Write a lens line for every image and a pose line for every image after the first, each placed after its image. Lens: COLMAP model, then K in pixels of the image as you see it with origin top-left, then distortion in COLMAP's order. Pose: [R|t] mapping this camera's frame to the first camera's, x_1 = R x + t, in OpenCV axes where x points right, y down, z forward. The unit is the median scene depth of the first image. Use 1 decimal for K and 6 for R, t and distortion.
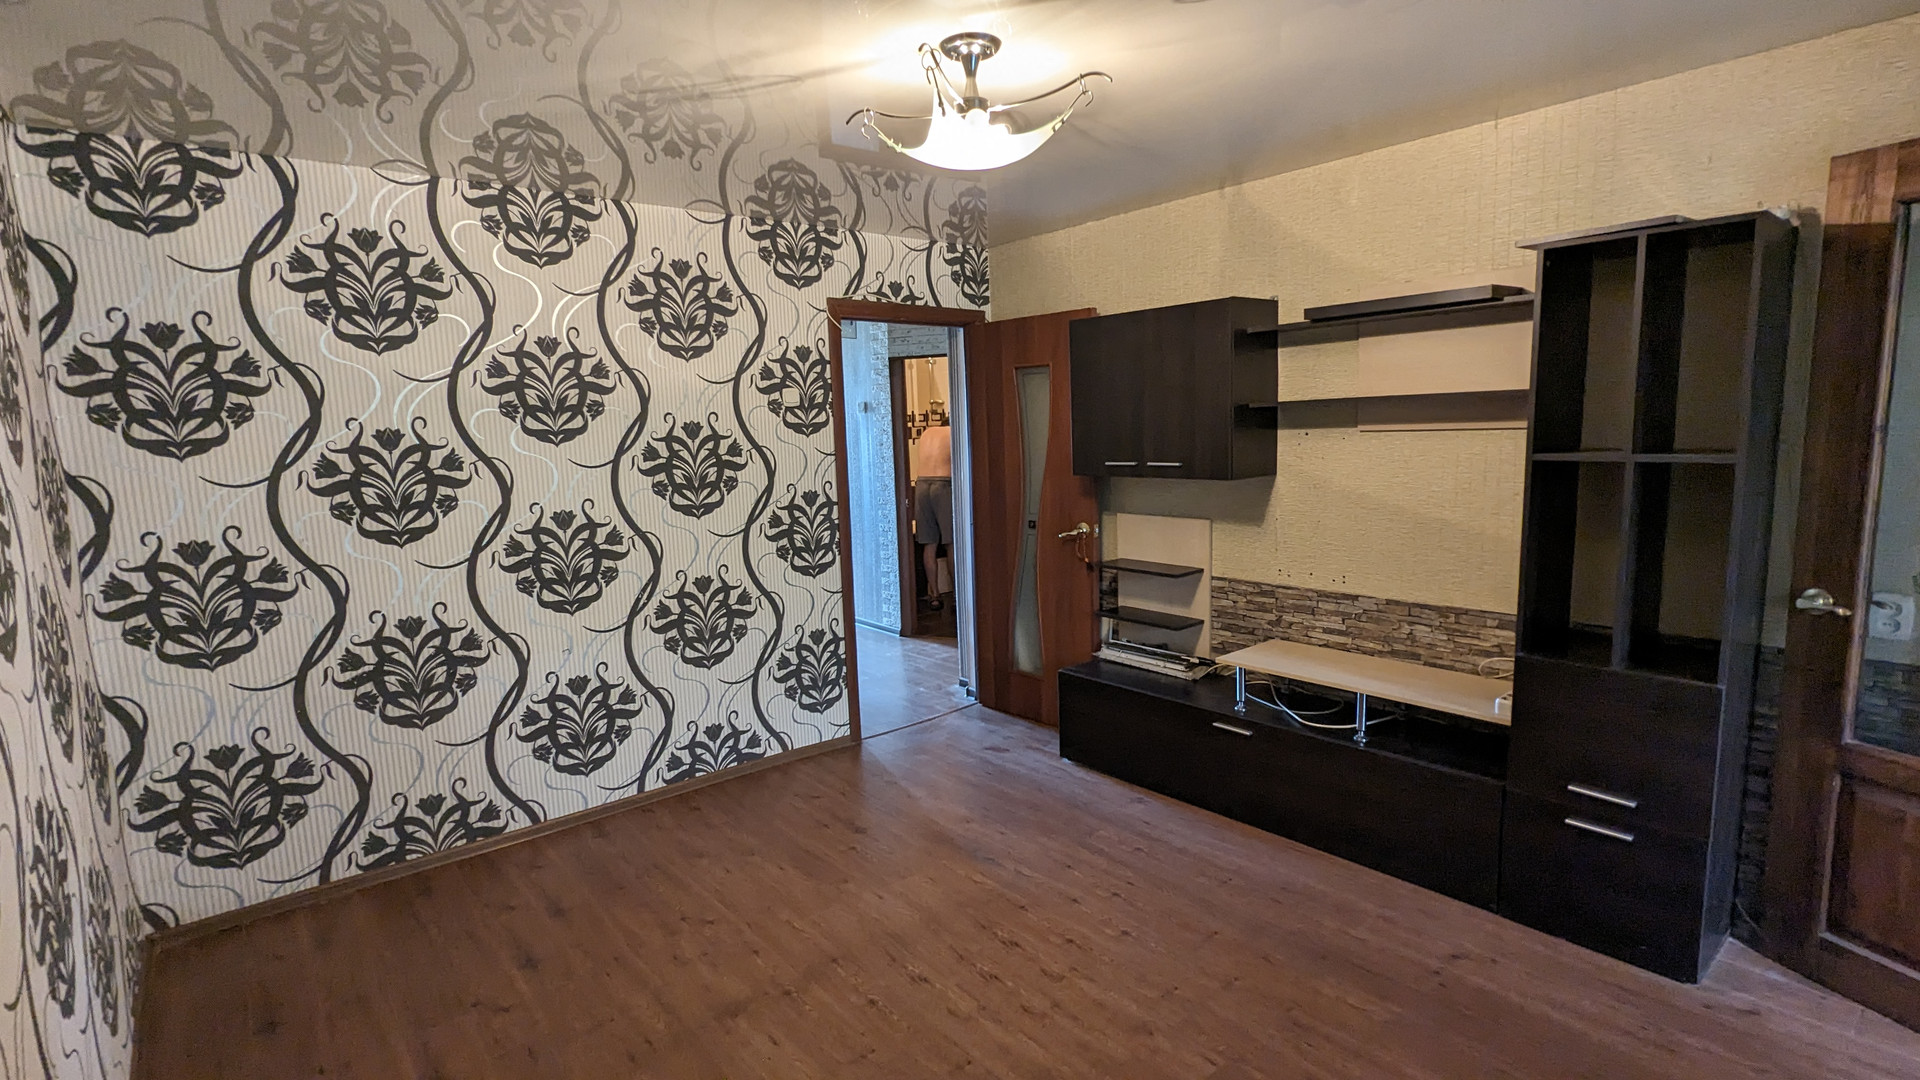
lens RADIAL K [[909.4, 0, 940.6], [0, 909.4, 533.9], [0, 0, 1]] dist [0.002604, 0.000011]
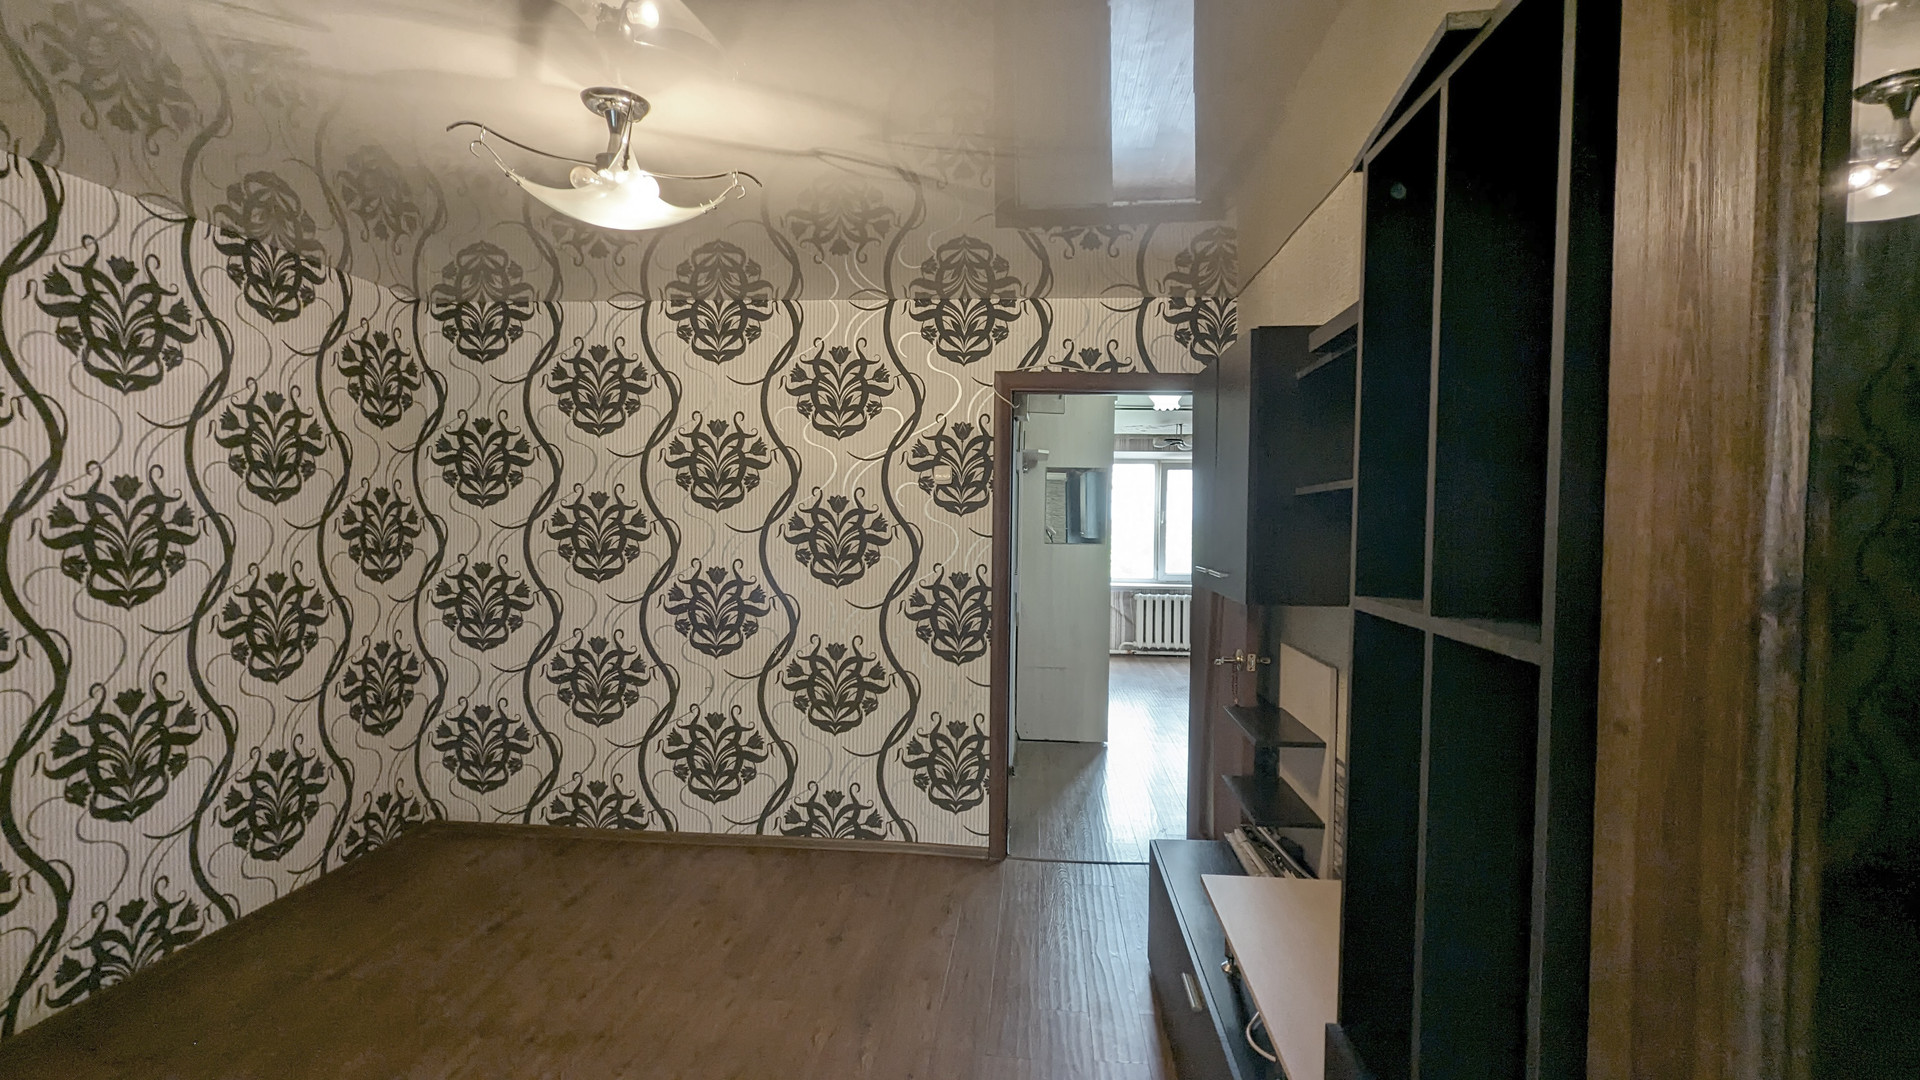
lens RADIAL K [[834.8, 0, 963.9], [0, 834.8, 524.2], [0, 0, 1]] dist [0.009649, 0.000013]
pose [[0.717164, 0.058352, -0.694458, 0.479548], [-0.121503, 0.991696, -0.042148, -0.063873], [0.686231, 0.114606, 0.718298, 0.384572]]
